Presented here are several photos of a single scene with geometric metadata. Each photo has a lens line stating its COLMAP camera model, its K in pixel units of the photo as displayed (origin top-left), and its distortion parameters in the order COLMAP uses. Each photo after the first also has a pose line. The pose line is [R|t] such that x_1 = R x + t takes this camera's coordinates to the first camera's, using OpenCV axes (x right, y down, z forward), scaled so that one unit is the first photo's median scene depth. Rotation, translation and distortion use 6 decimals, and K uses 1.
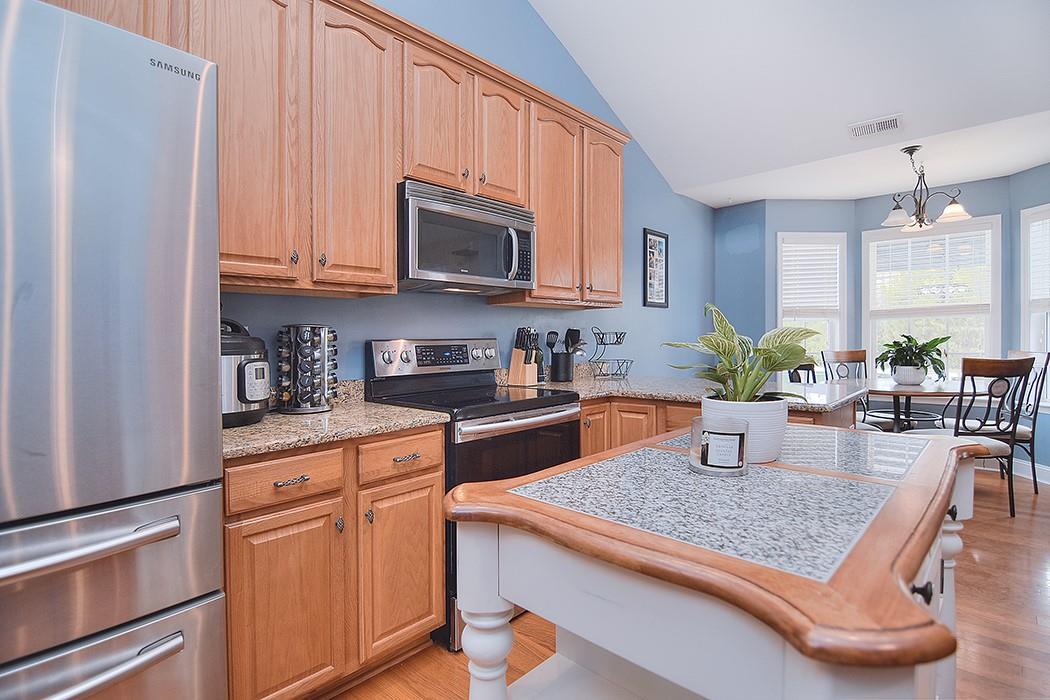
lens RADIAL K [[508.4, 0, 520.1], [0, 508.4, 337.9], [0, 0, 1]] dist [-0.002168, -0.000366]
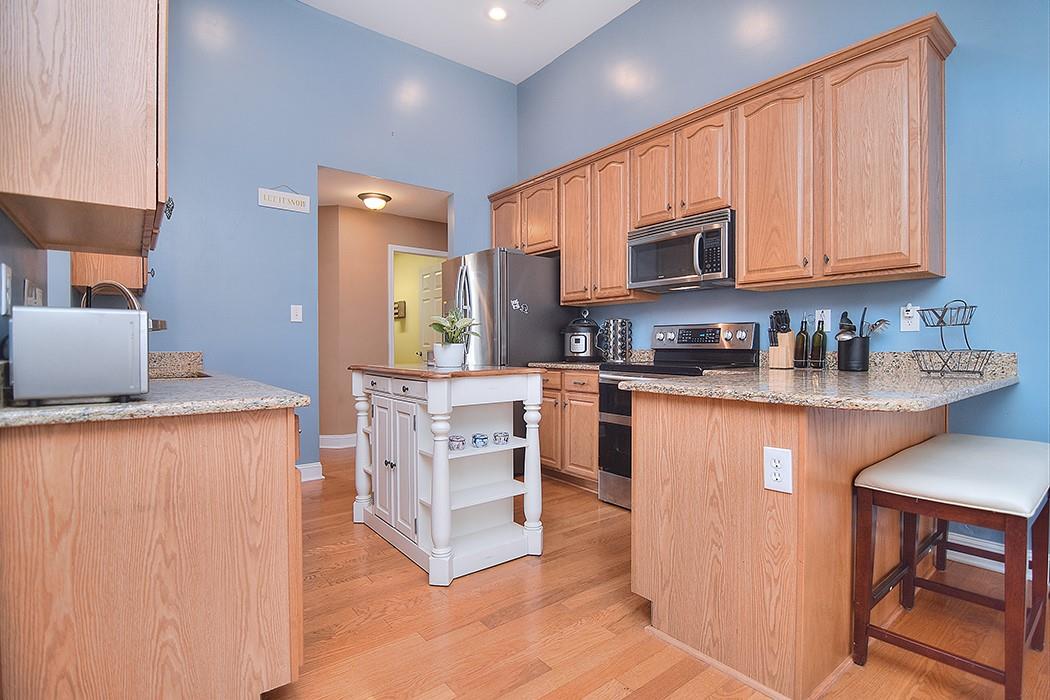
lens RADIAL K [[505.5, 0, 528.5], [0, 505.5, 351.4], [0, 0, 1]] dist [-0.014935, -0.000527]
pose [[-0.132576, 0.019832, -0.990974, 1.219596], [-0.000652, 0.999798, 0.020095, 0.047271], [0.991173, 0.003310, -0.132536, 0.721188]]
